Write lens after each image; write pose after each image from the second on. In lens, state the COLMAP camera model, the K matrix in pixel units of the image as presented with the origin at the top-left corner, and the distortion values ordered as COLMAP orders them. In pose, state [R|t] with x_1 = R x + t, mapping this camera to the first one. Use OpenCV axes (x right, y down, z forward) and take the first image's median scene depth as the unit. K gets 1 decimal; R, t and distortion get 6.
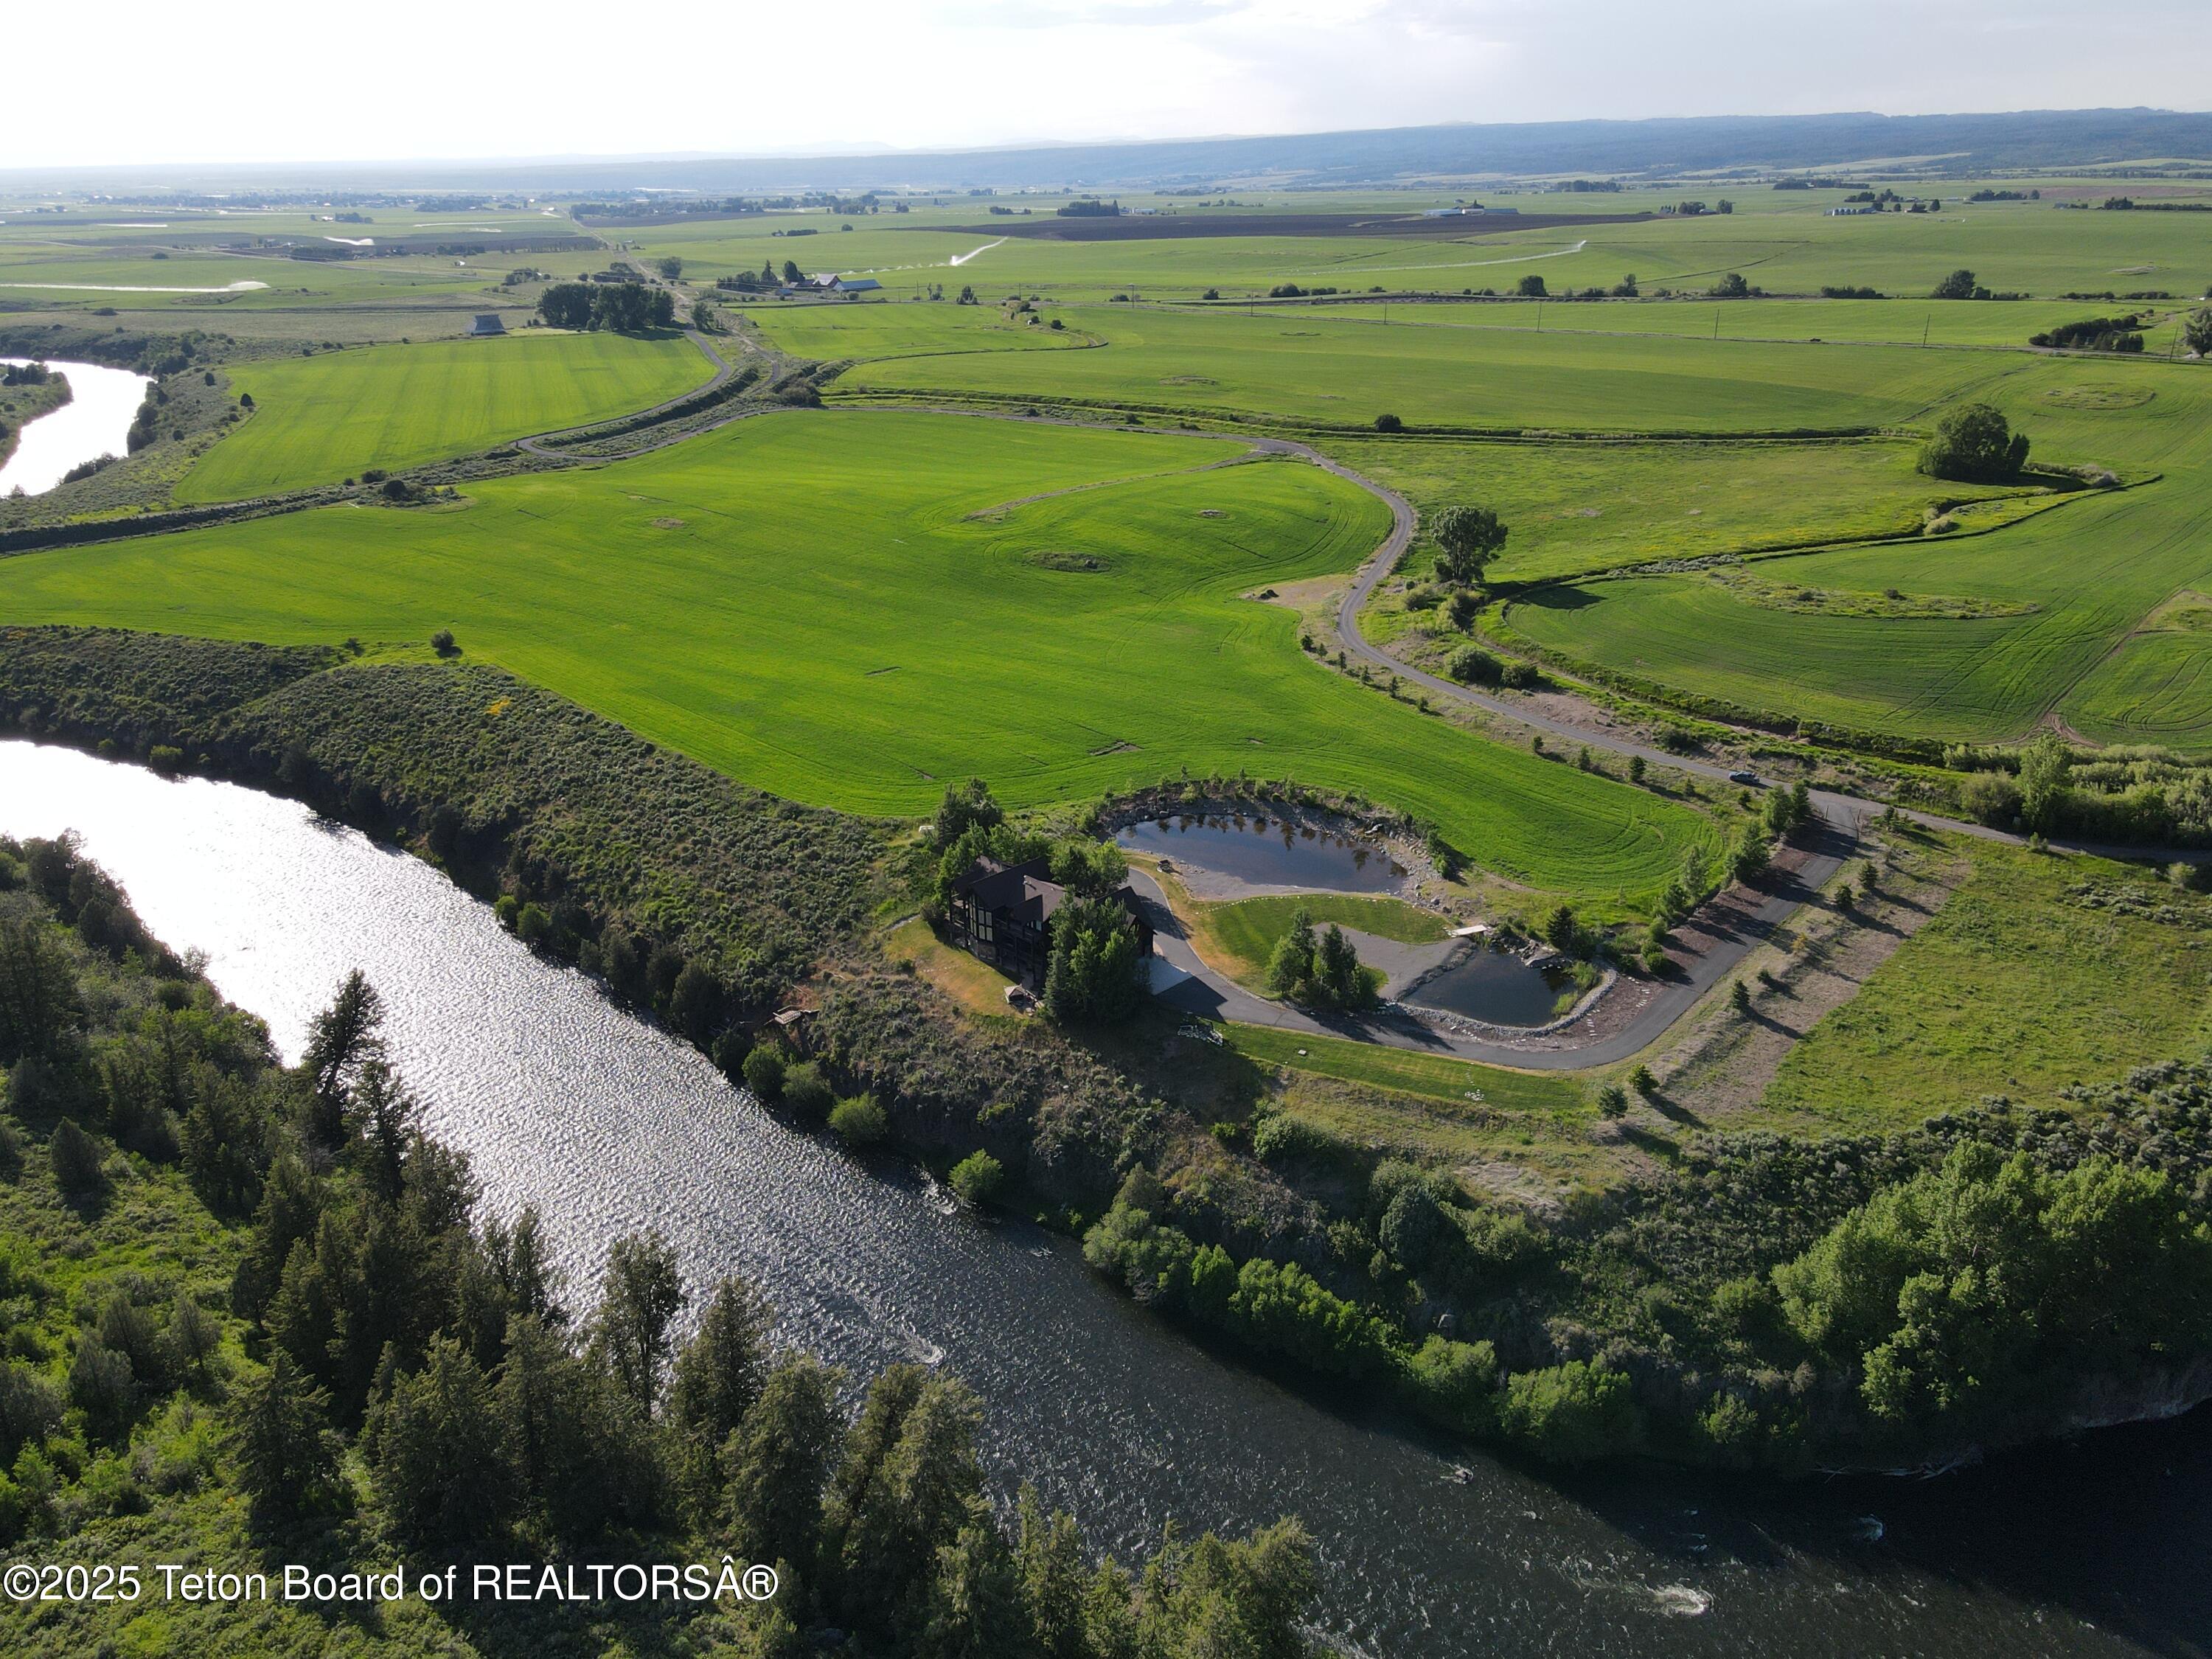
lens RADIAL K [[1620.7, 0, 1094.7], [0, 1620.7, 833.5], [0, 0, 1]] dist [0.010541, 0.004622]
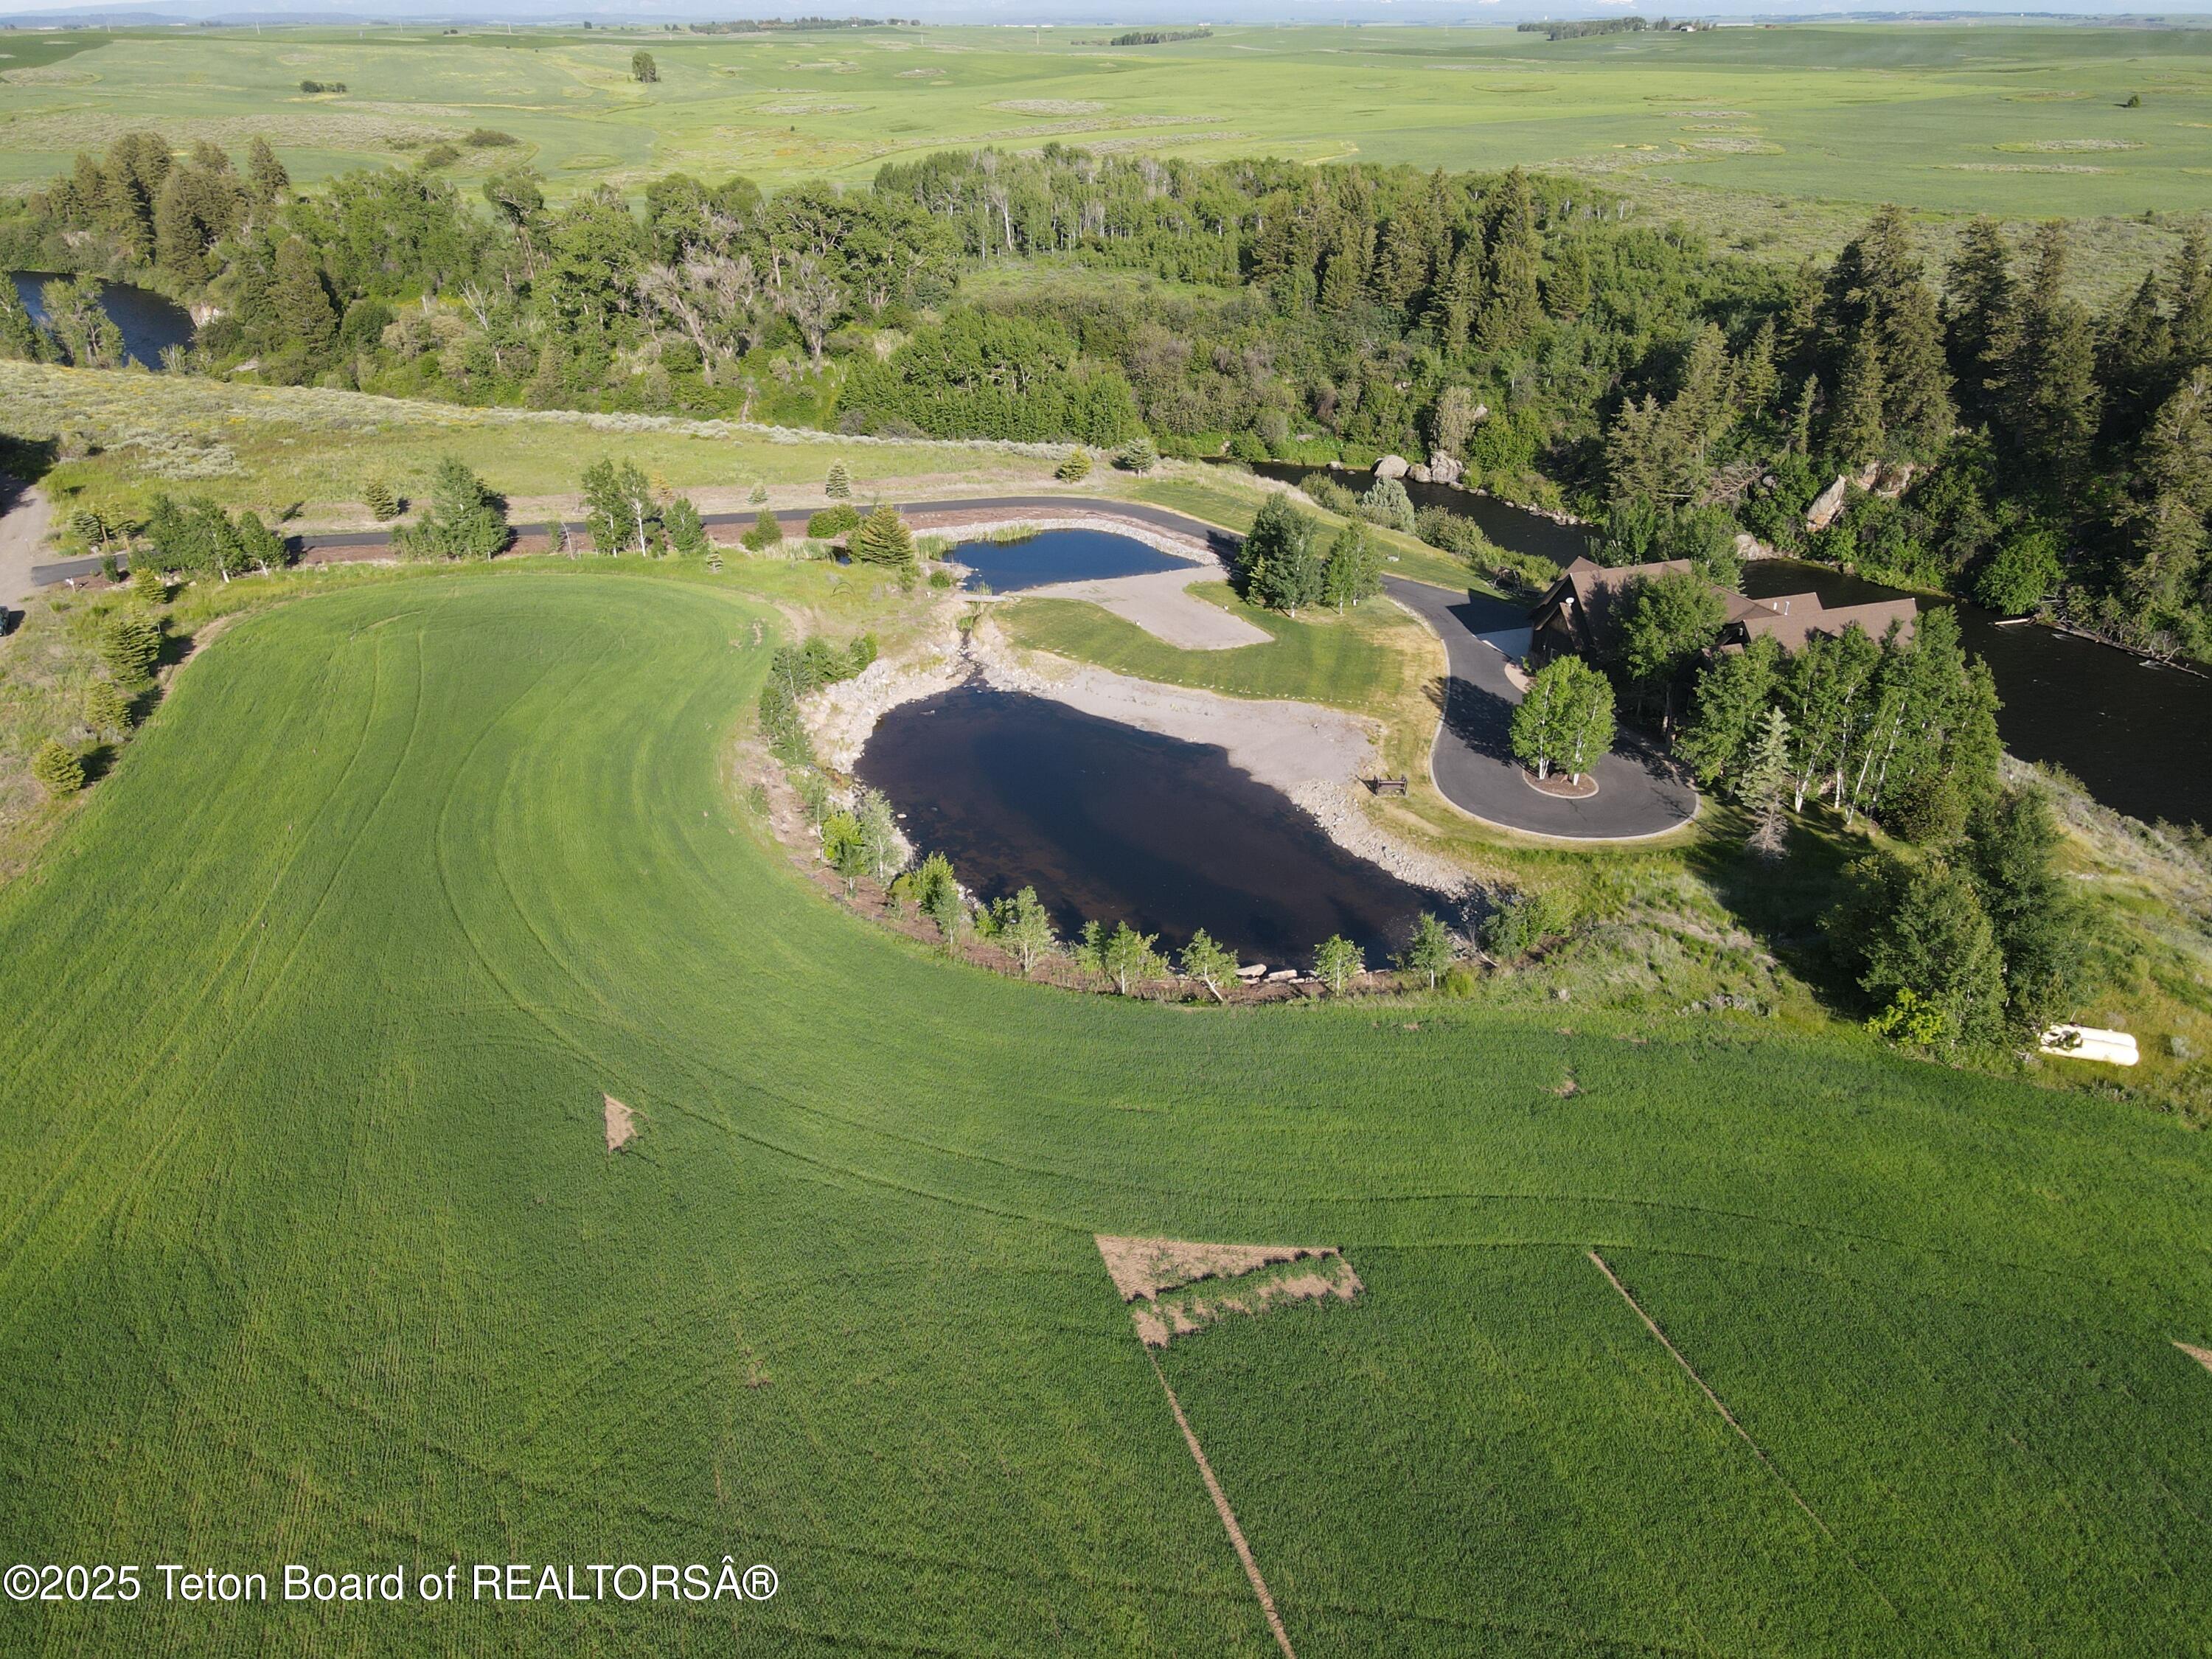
lens RADIAL K [[1620.7, 0, 1103.5], [0, 1620.7, 829.1], [0, 0, 1]] dist [0.010541, 0.004622]
pose [[-0.909279, -0.171553, 0.379185, -0.042608], [0.170016, 0.678491, 0.714664, -0.250417], [-0.379877, 0.714296, -0.587771, 1.150996]]
